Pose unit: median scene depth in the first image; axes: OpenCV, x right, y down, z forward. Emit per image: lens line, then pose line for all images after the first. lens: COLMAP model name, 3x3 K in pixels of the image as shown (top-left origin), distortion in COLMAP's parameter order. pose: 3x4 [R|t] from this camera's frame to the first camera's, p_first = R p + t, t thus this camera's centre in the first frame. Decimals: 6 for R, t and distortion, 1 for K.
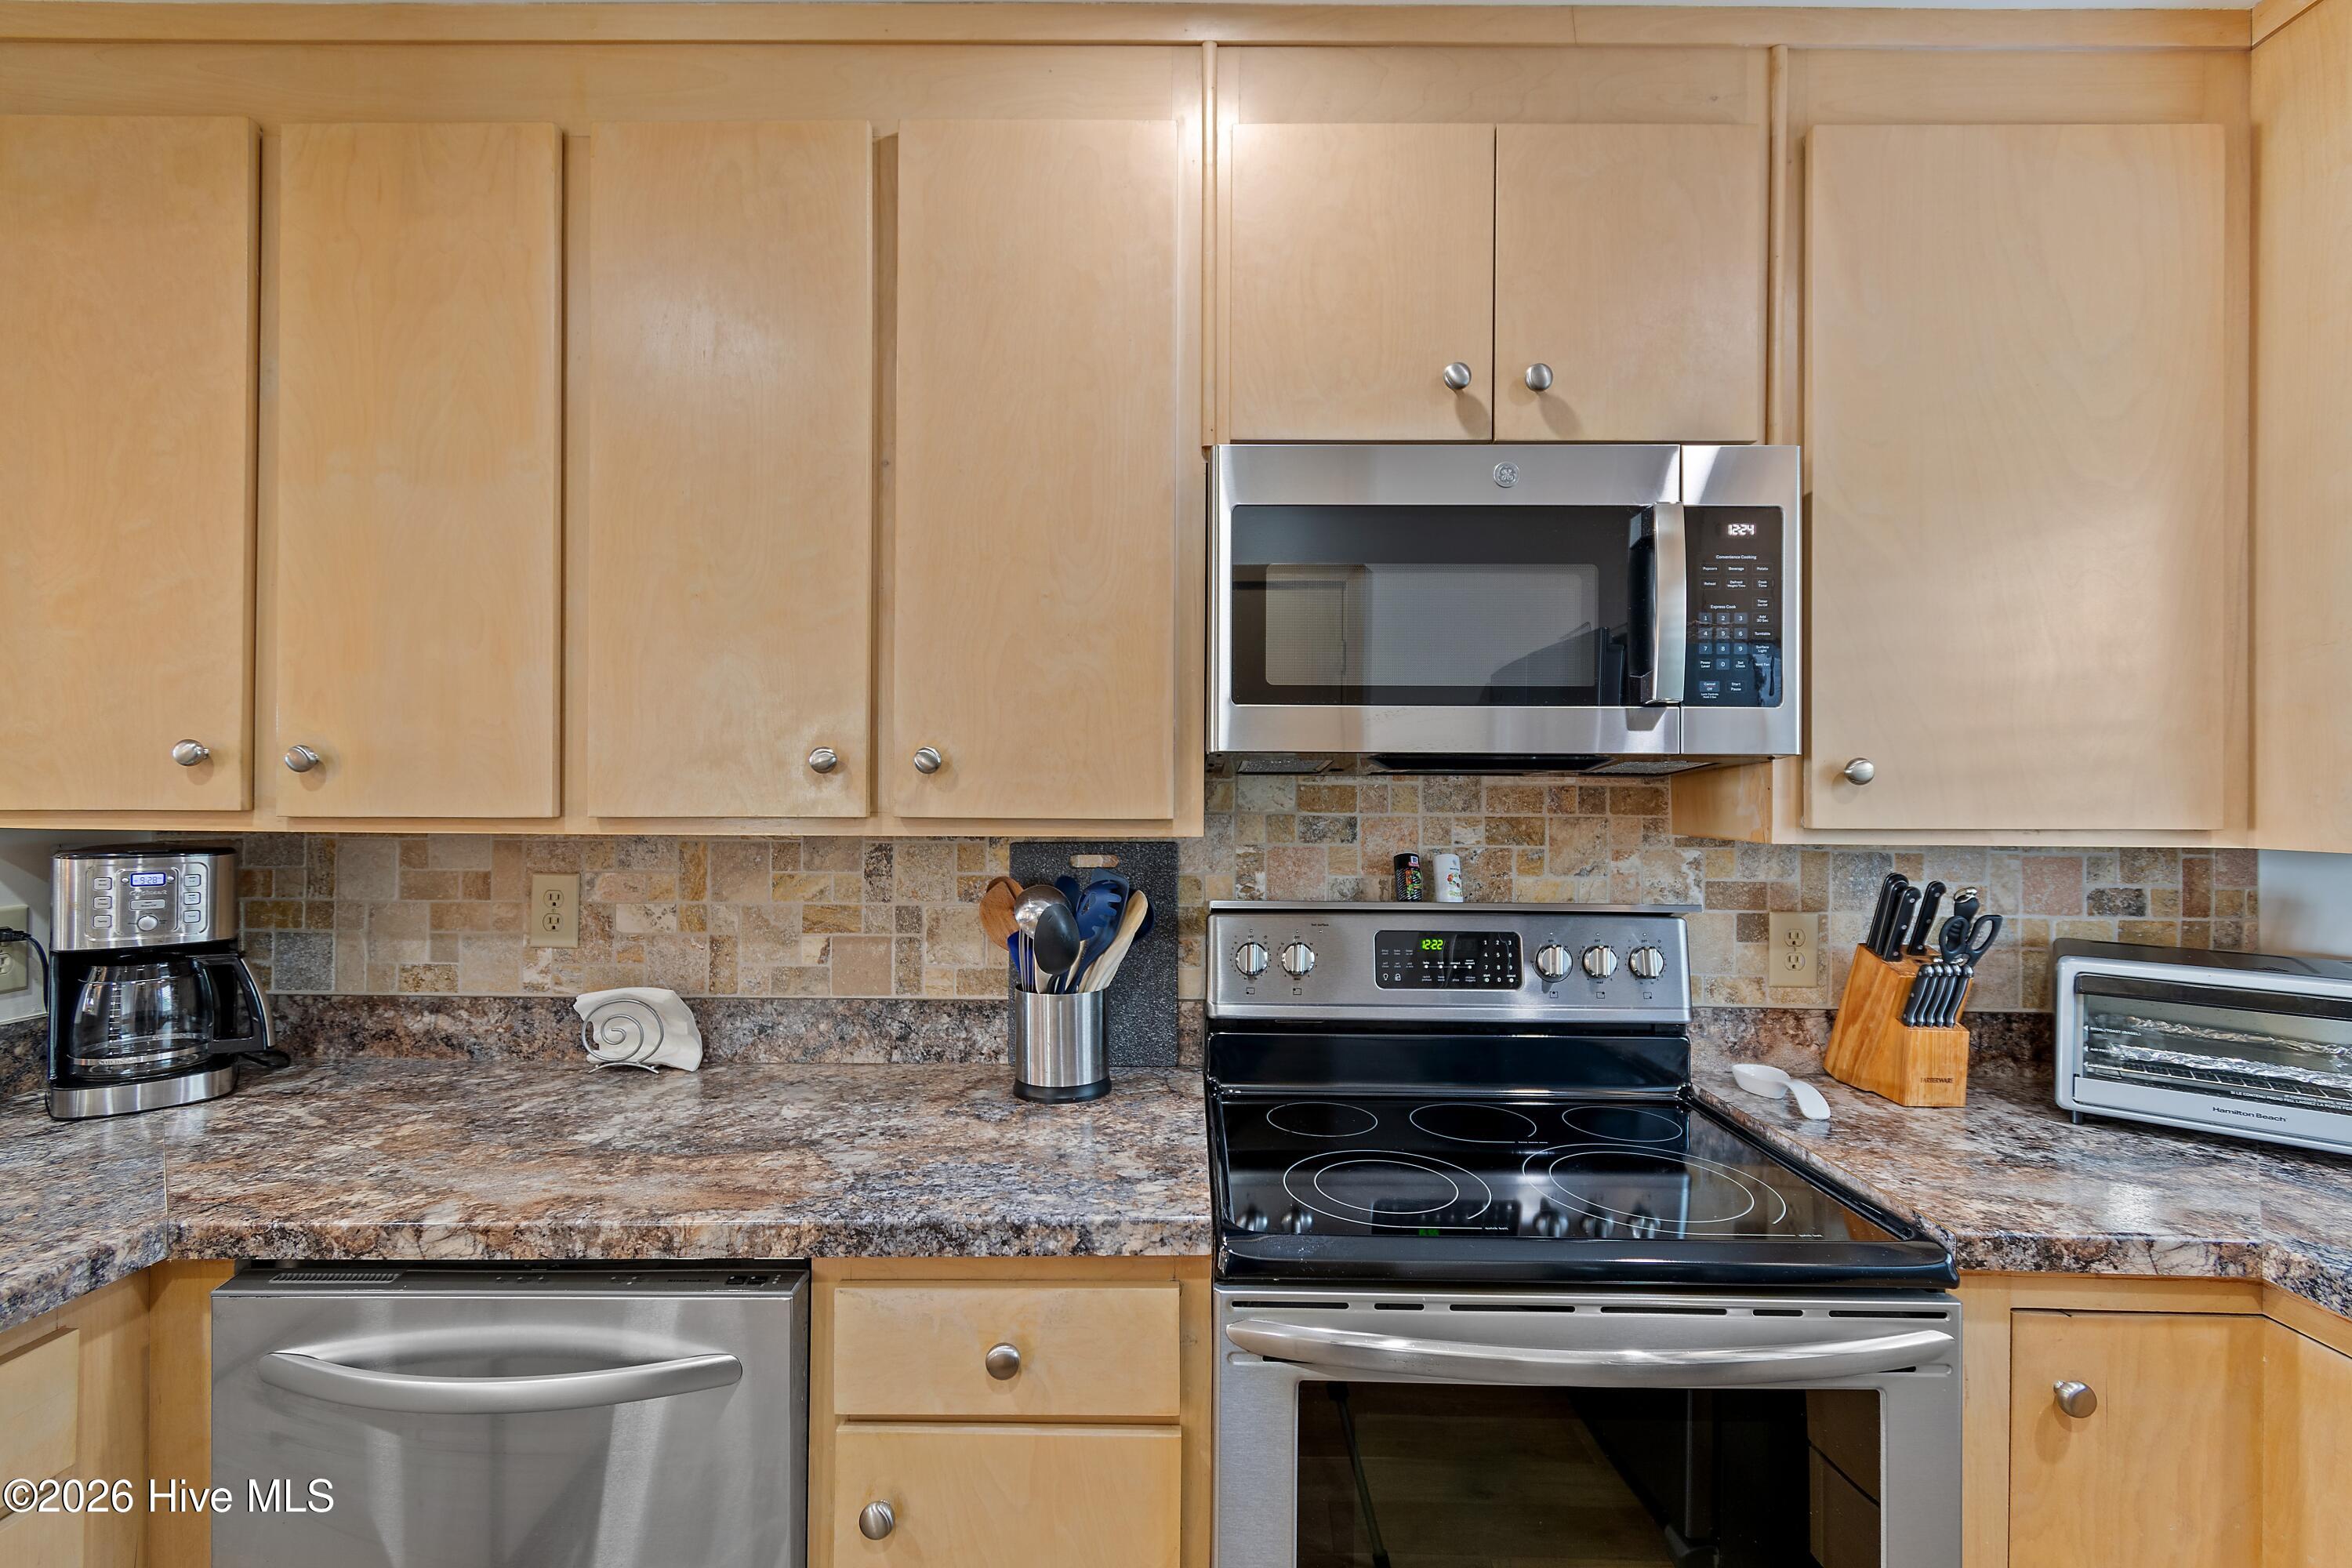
lens RADIAL K [[1036.6, 0, 1180.7], [0, 1036.6, 789.7], [0, 0, 1]] dist [0.004879, -0.001429]
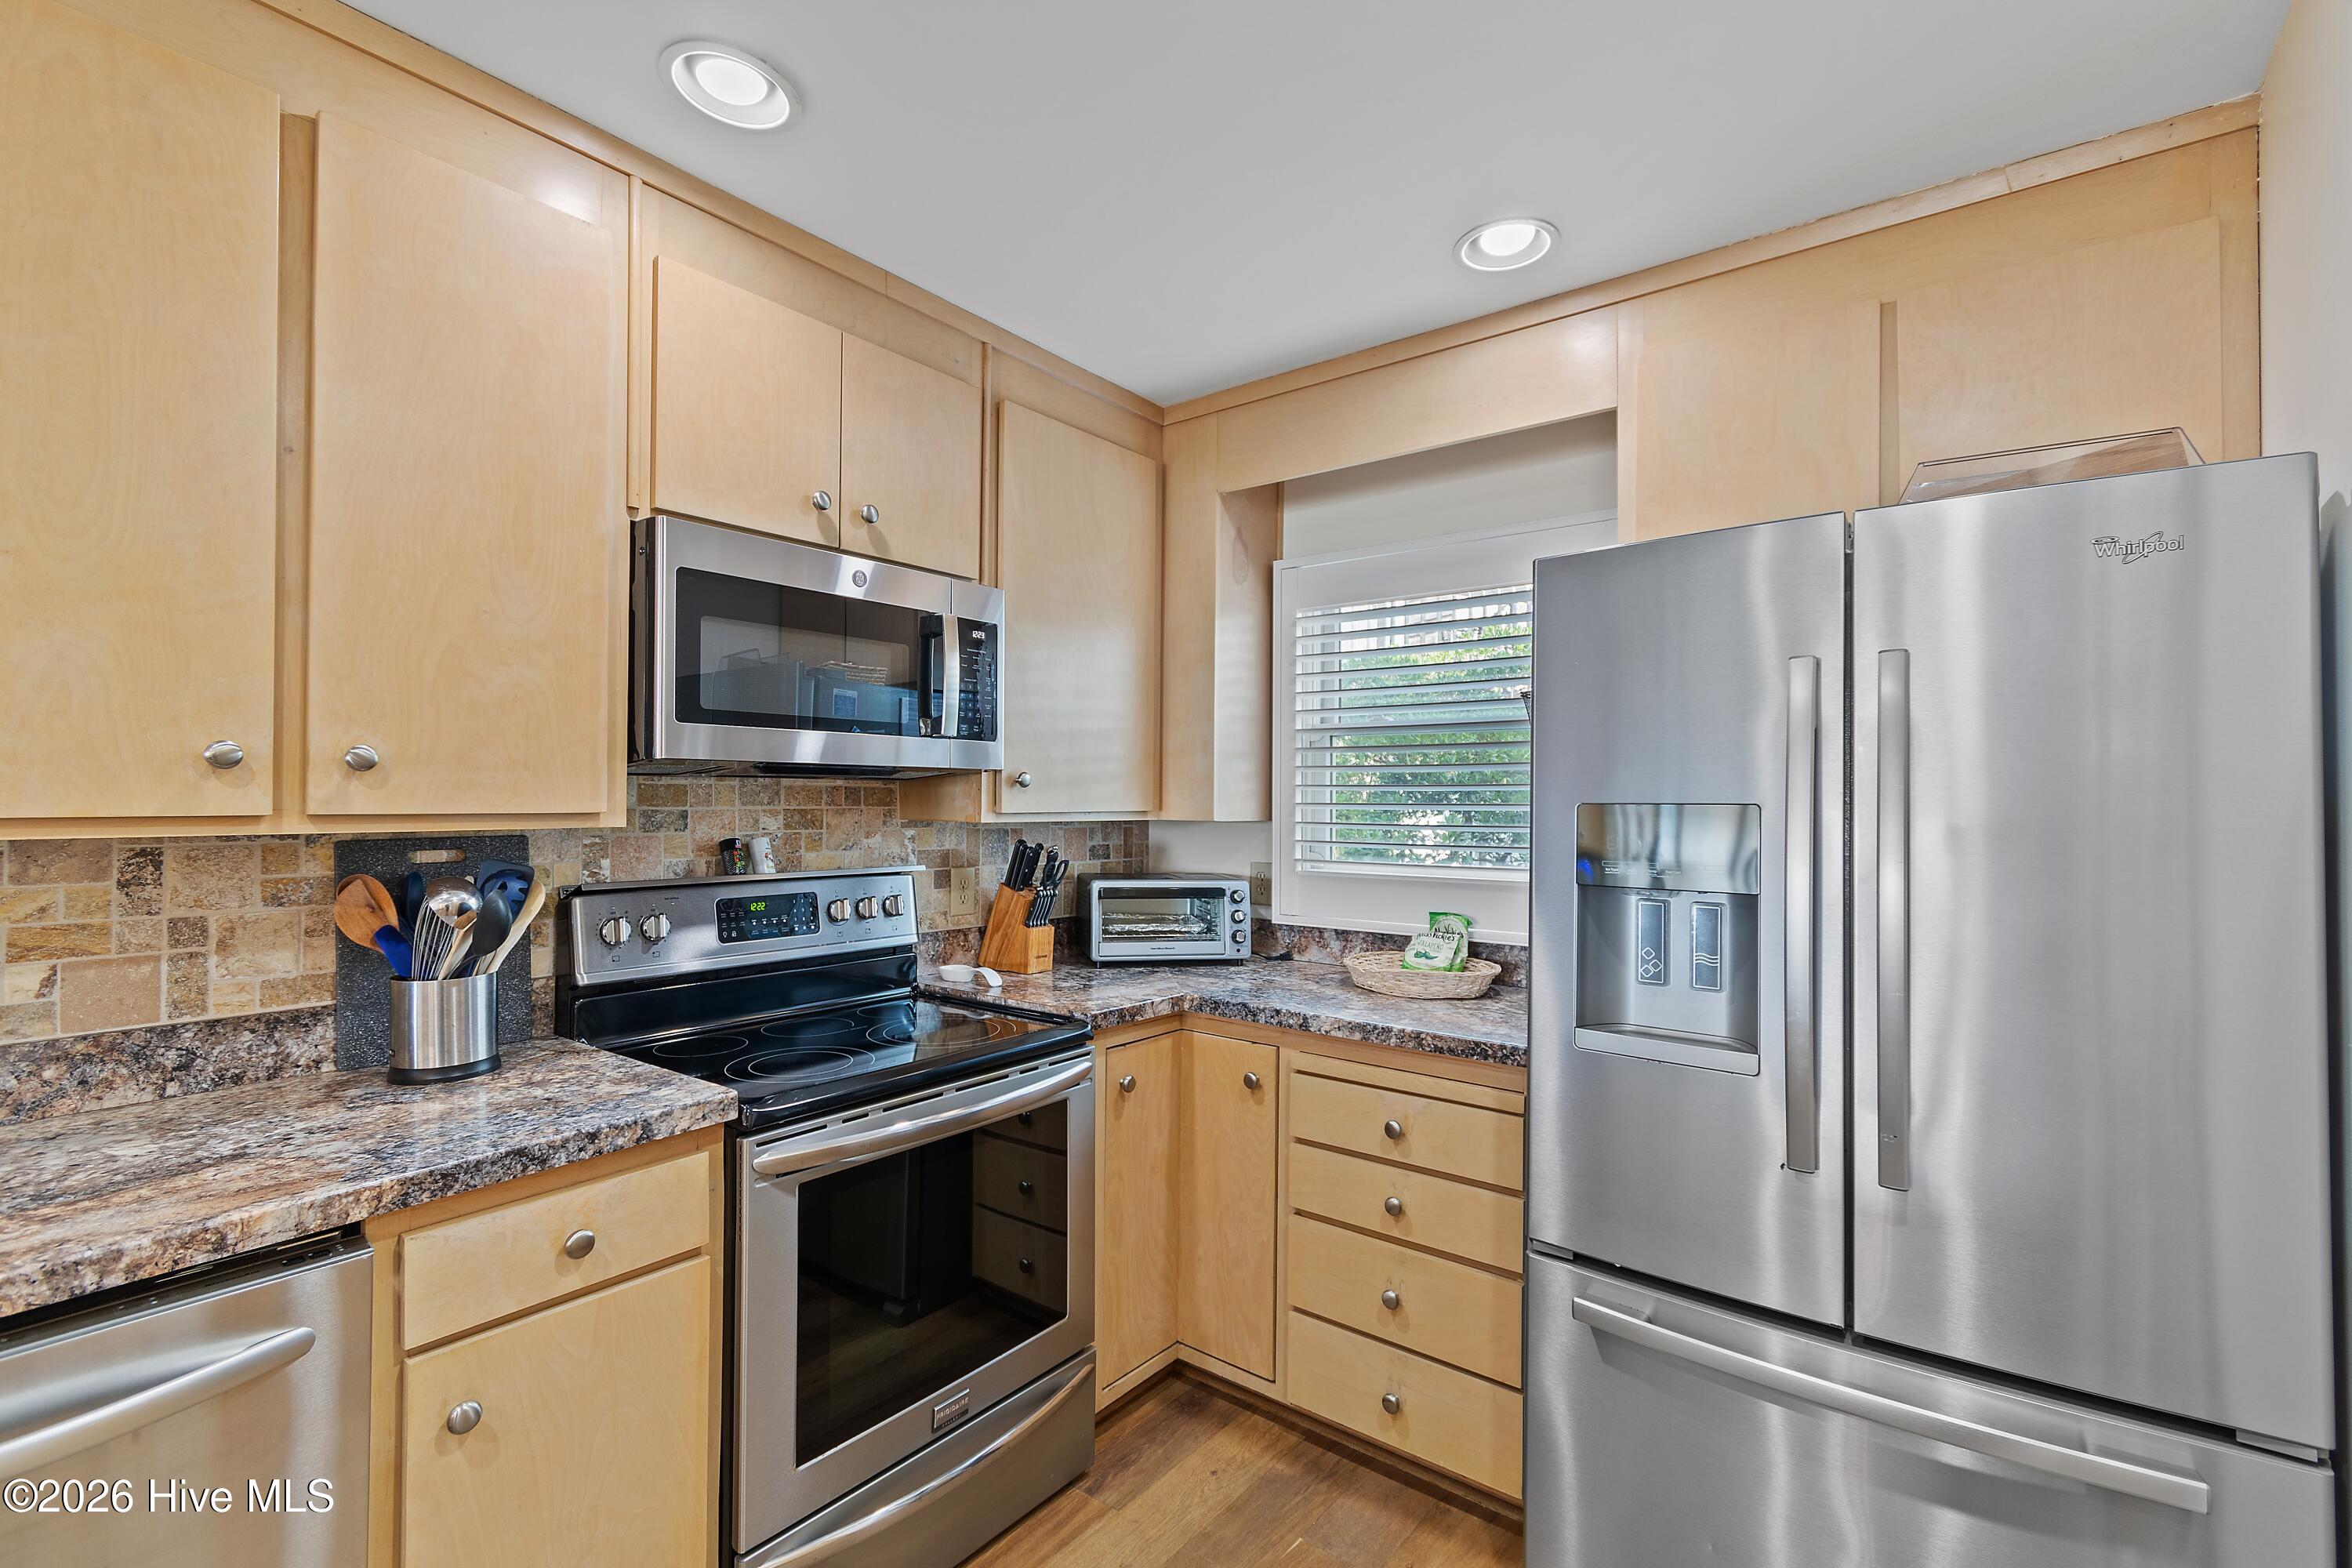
lens RADIAL K [[1036.6, 0, 1180.7], [0, 1036.6, 789.7], [0, 0, 1]] dist [0.004879, -0.001429]
pose [[0.604531, 0.003790, 0.796573, -0.502505], [-0.006890, 0.999976, 0.000471, -0.002958], [-0.796552, -0.005773, 0.604542, -0.229148]]
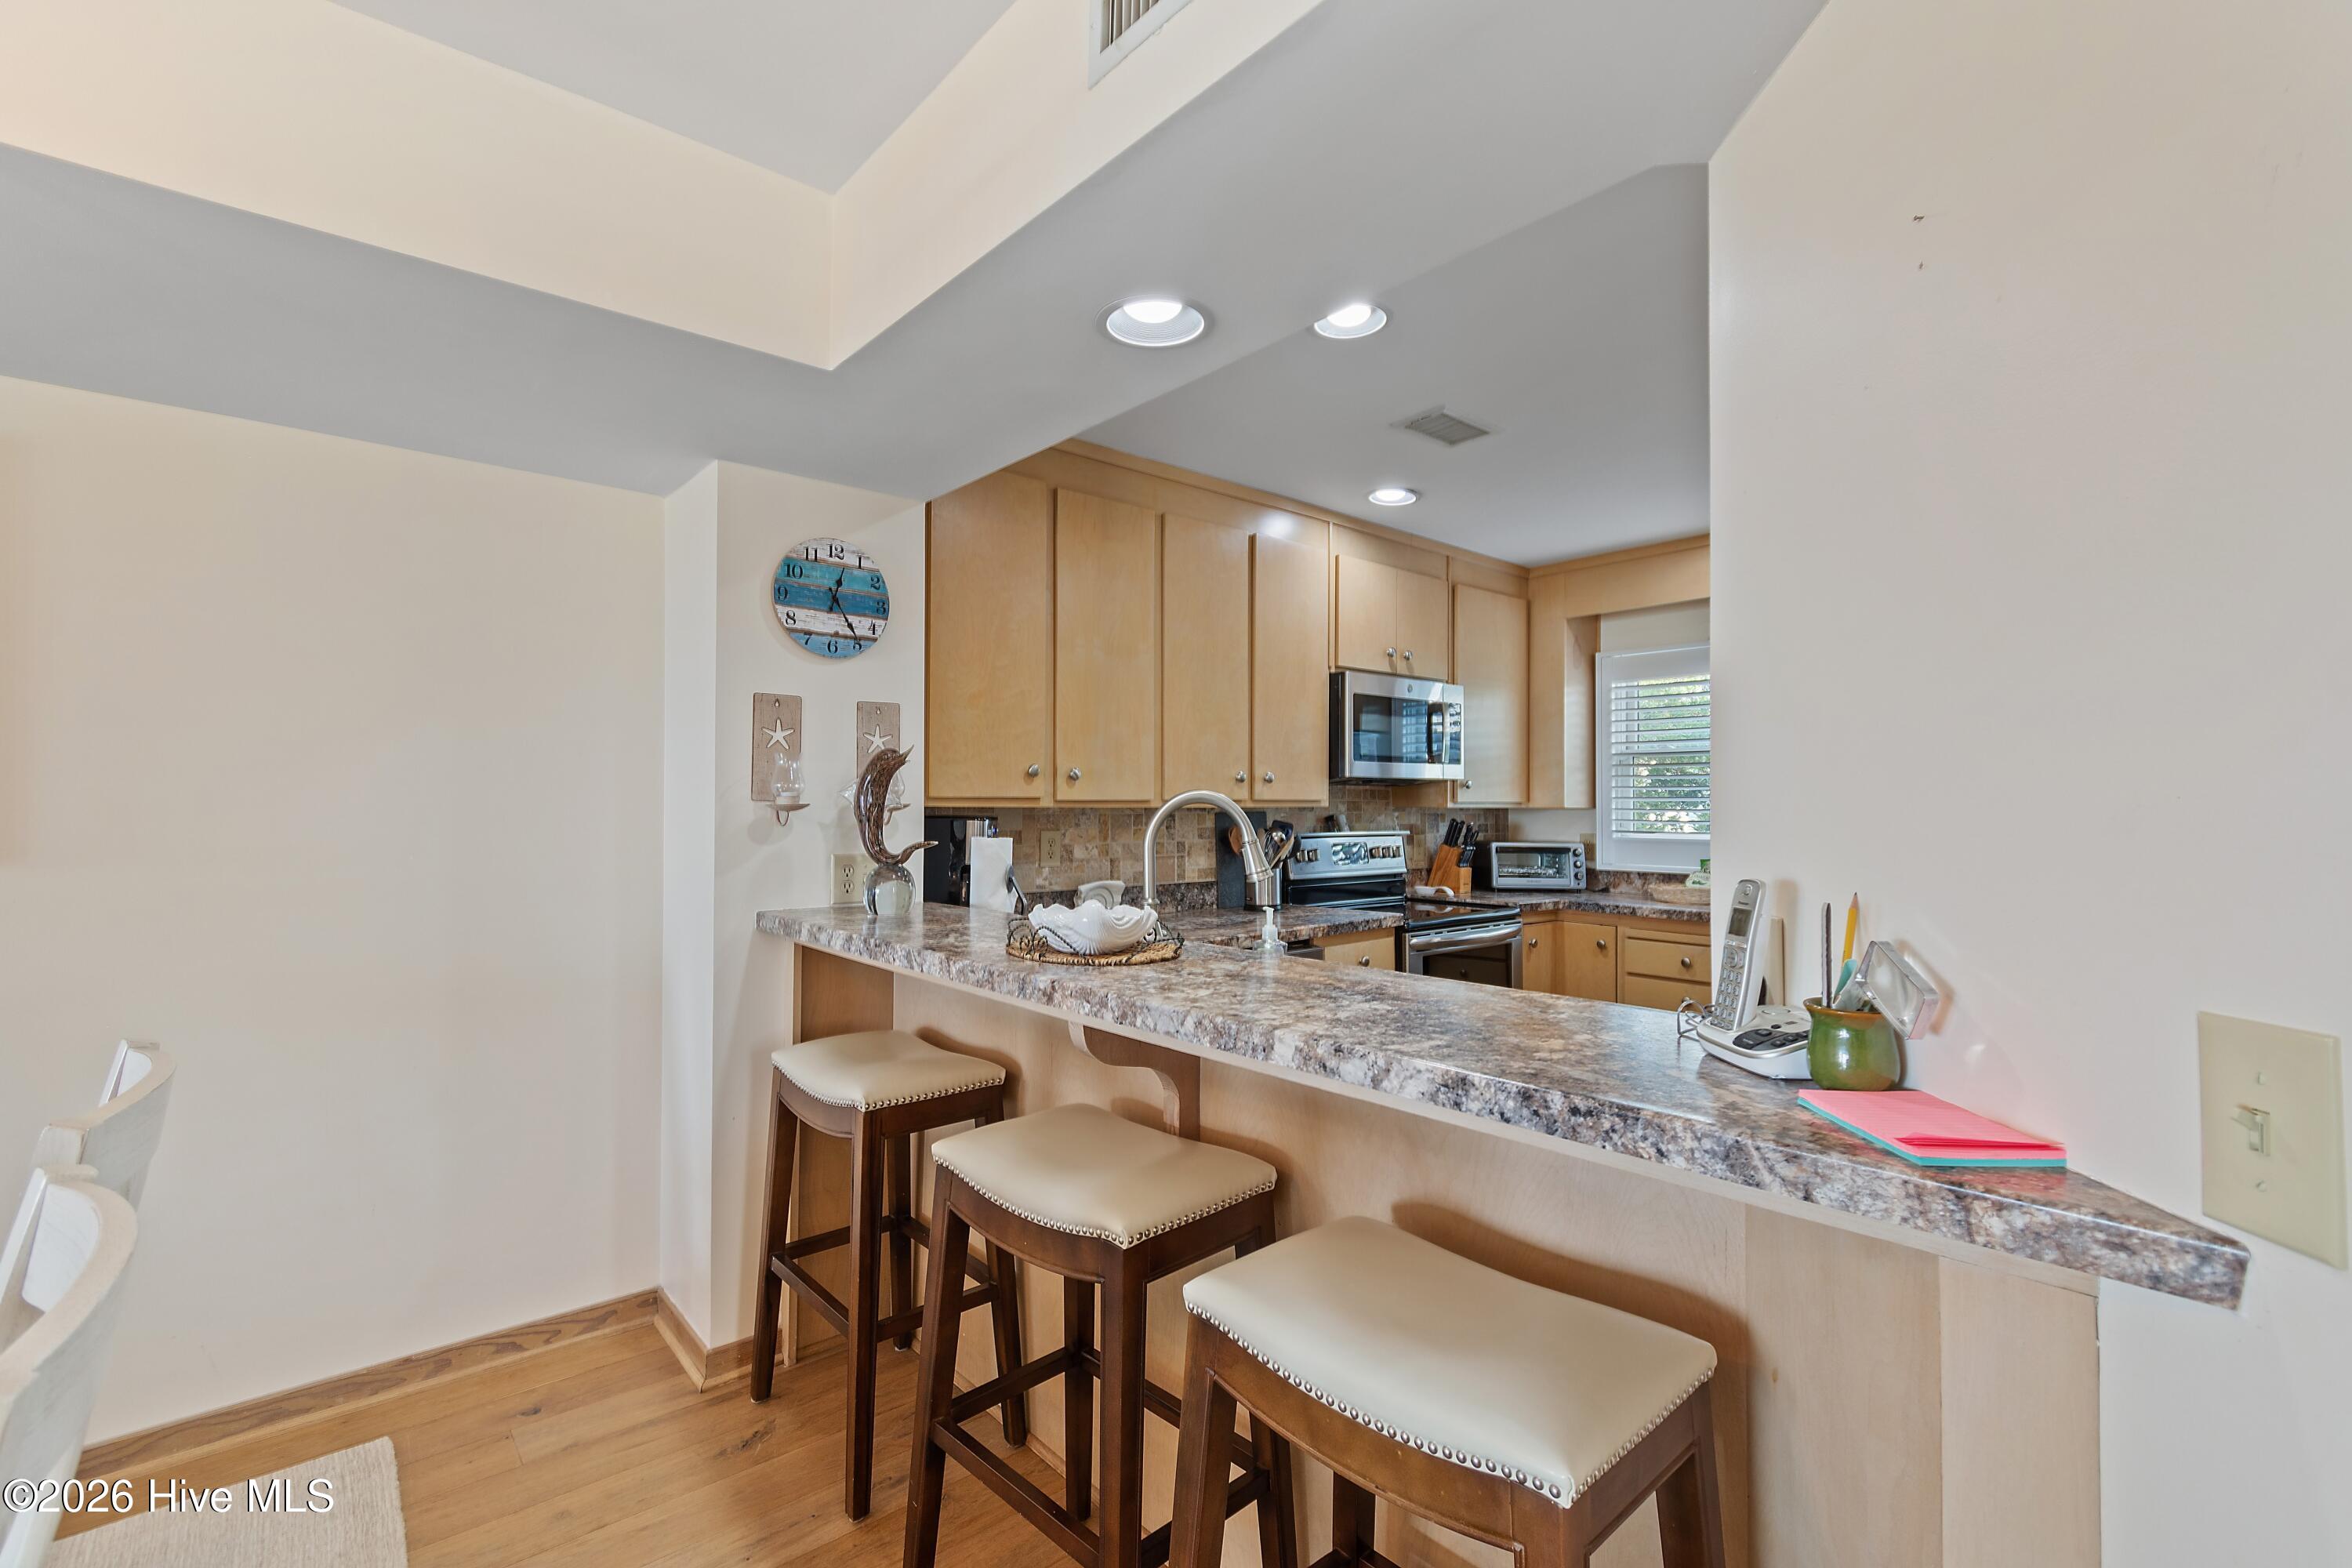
lens RADIAL K [[1036.6, 0, 1180.7], [0, 1036.6, 789.7], [0, 0, 1]] dist [0.004879, -0.001429]
pose [[0.750339, 0.003957, 0.661041, -1.915964], [-0.000414, 0.999985, -0.005515, 0.014271], [-0.661053, 0.003864, 0.750329, -0.748337]]
